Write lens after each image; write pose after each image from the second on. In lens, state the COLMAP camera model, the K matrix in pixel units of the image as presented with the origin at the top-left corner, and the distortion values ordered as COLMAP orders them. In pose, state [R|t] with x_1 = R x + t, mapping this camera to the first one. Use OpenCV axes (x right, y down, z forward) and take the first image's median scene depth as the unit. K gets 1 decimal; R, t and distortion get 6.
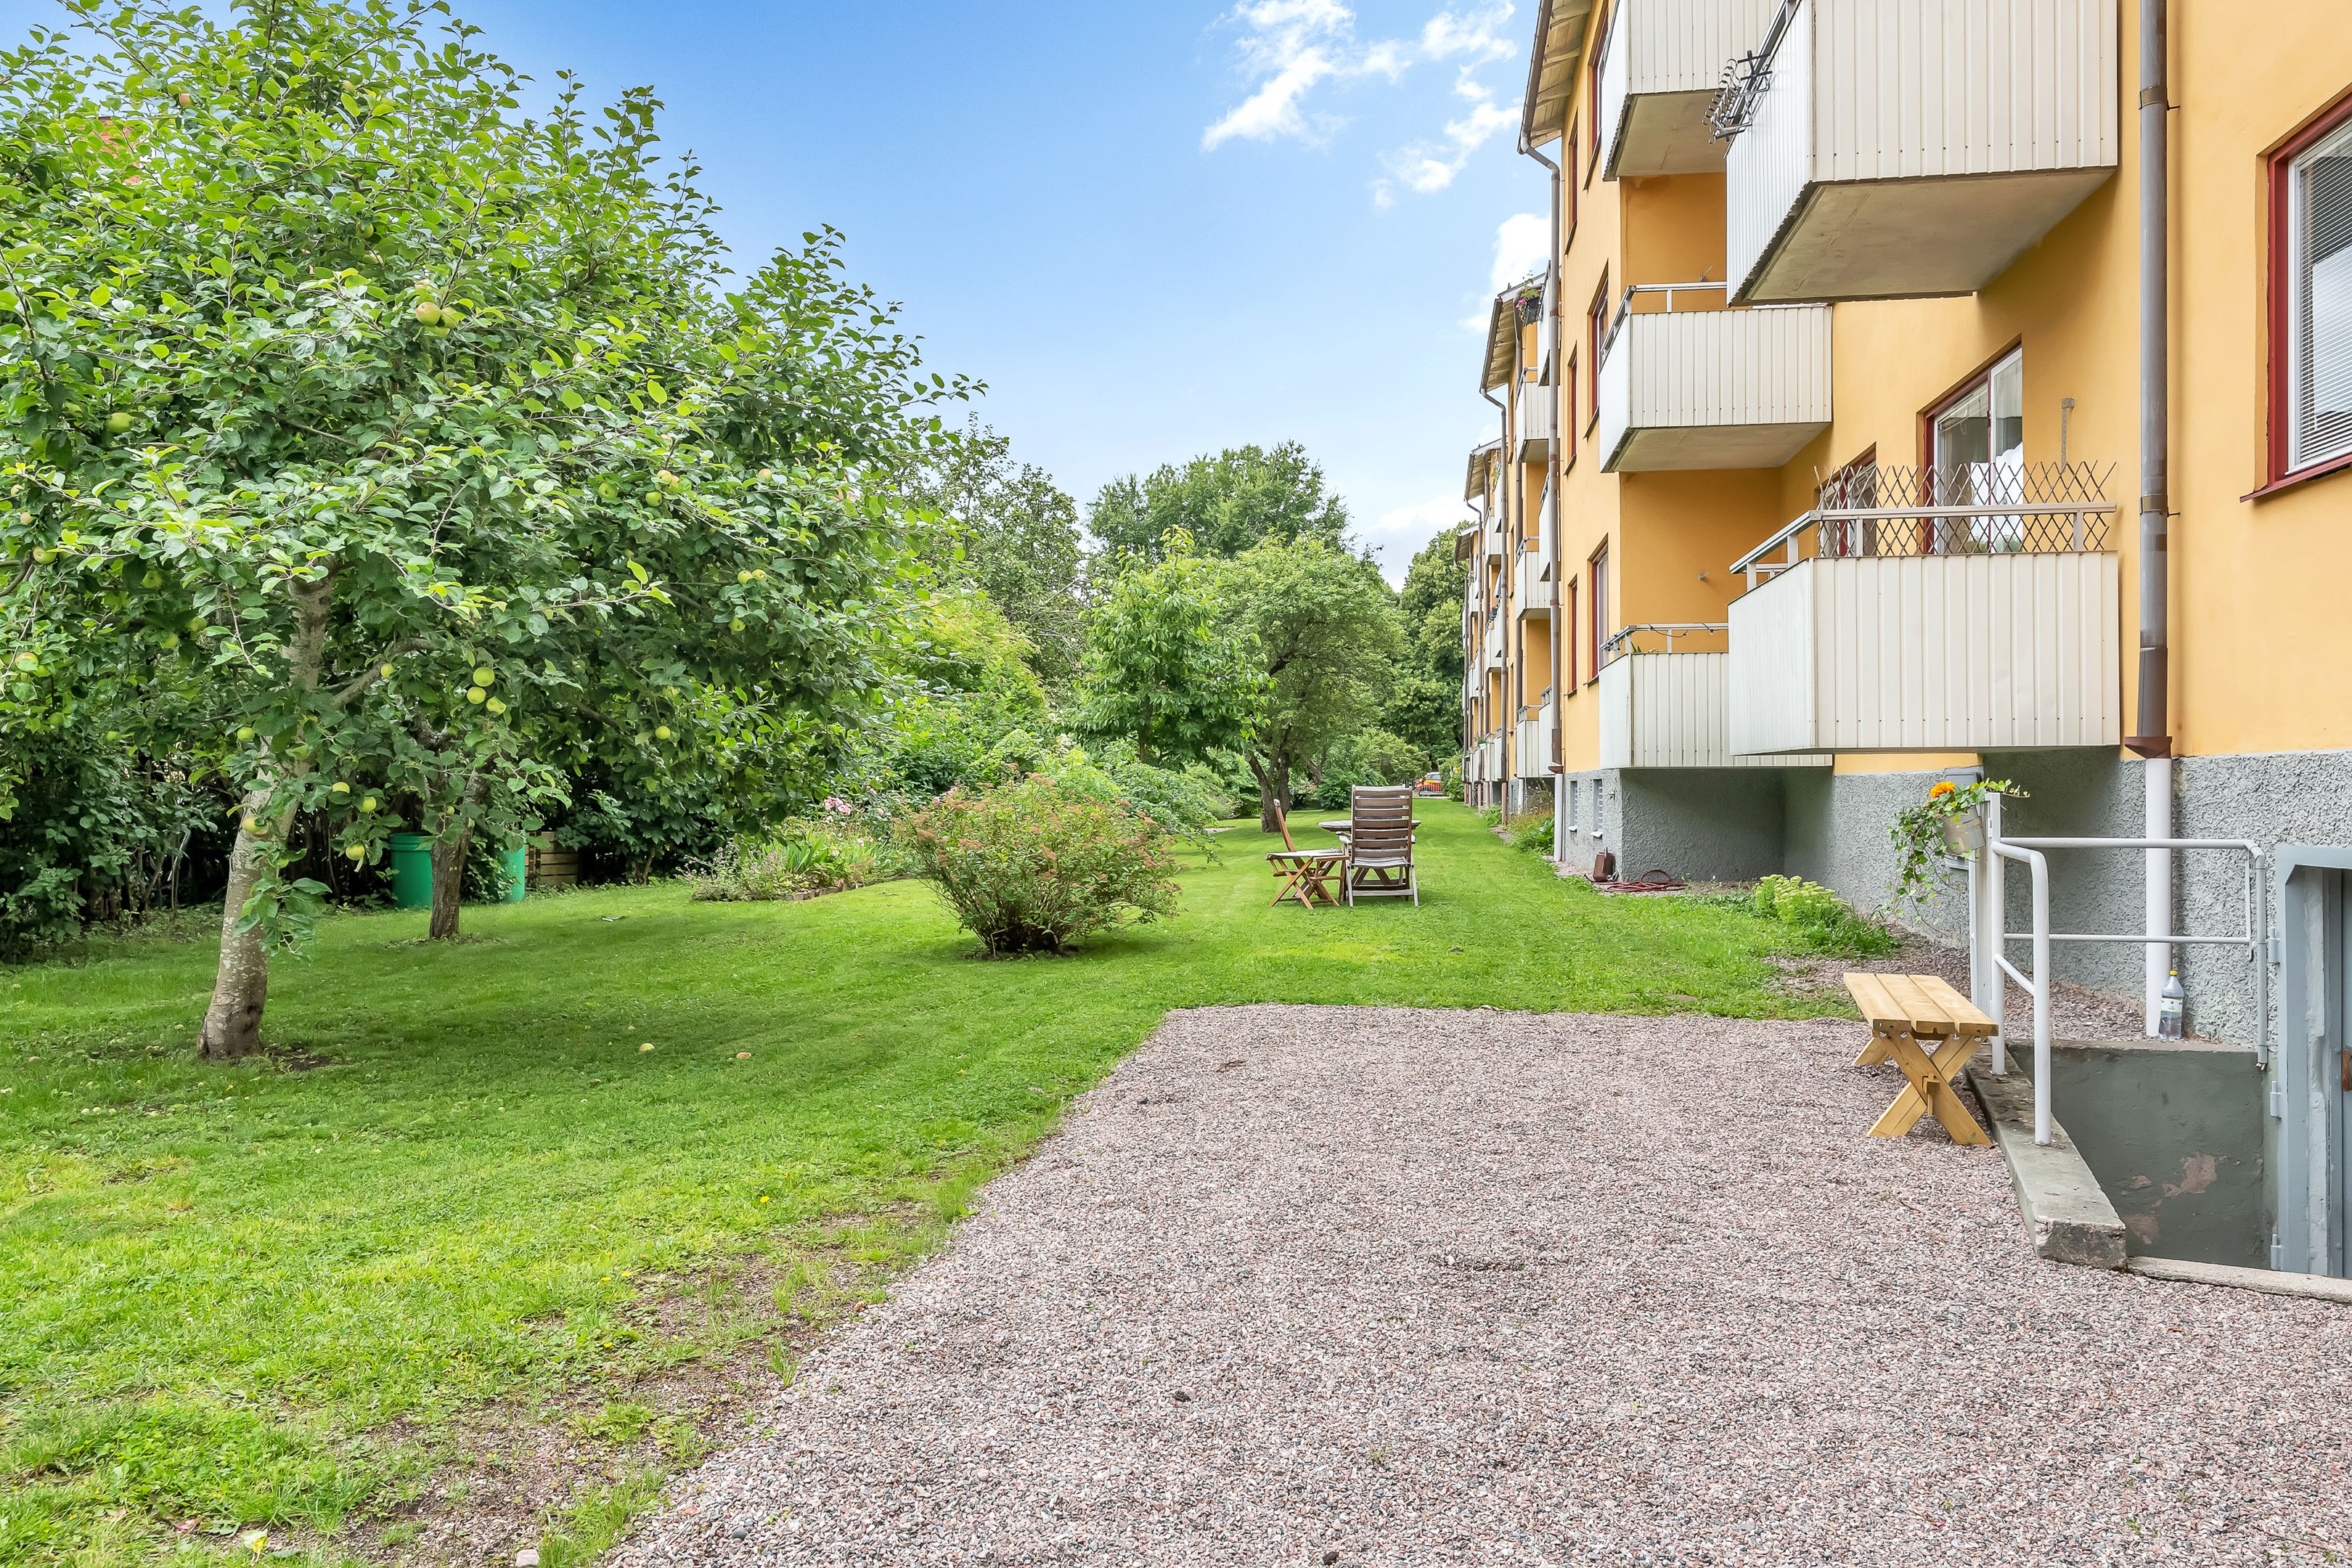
lens RADIAL K [[1693.4, 0, 1175.7], [0, 1693.4, 774.5], [0, 0, 1]] dist [-0.008394, -0.003331]
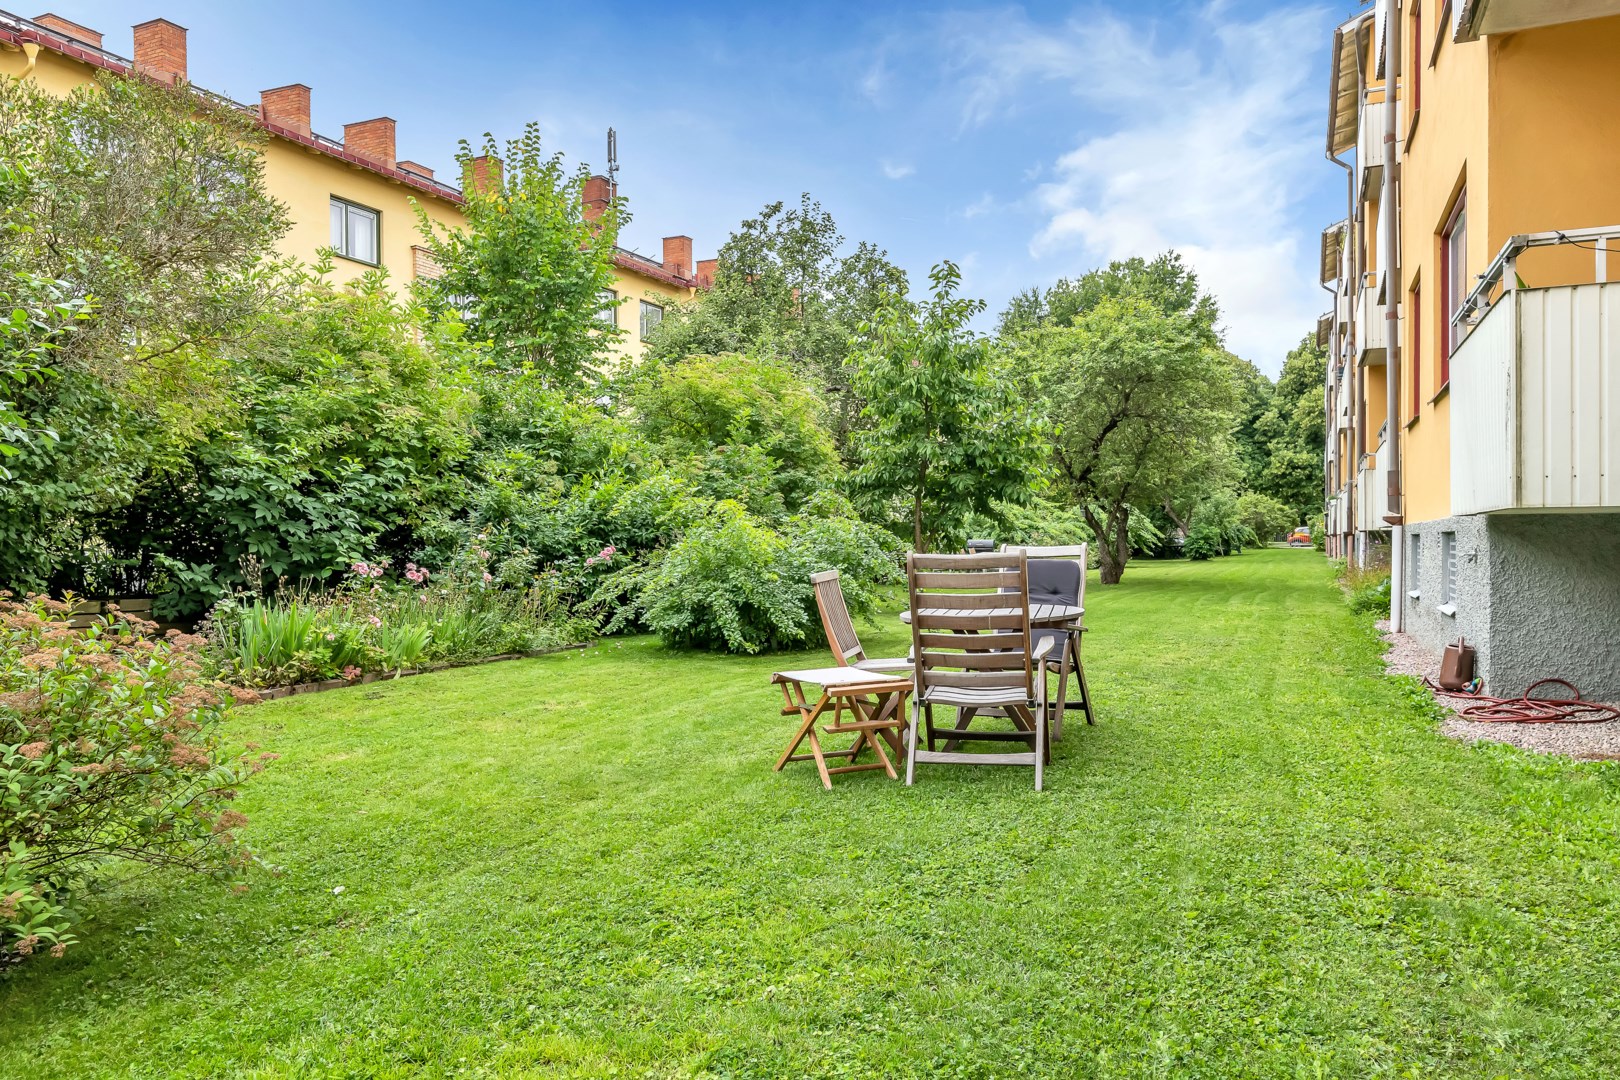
lens RADIAL K [[1166.4, 0, 809.7], [0, 1166.4, 556.5], [0, 0, 1]] dist [-0.008394, -0.003331]
pose [[0.966400, -0.002775, -0.257029, 0.069759], [0.008183, 0.999767, 0.019975, 0.000871], [0.256914, -0.021407, 0.966197, 0.277006]]
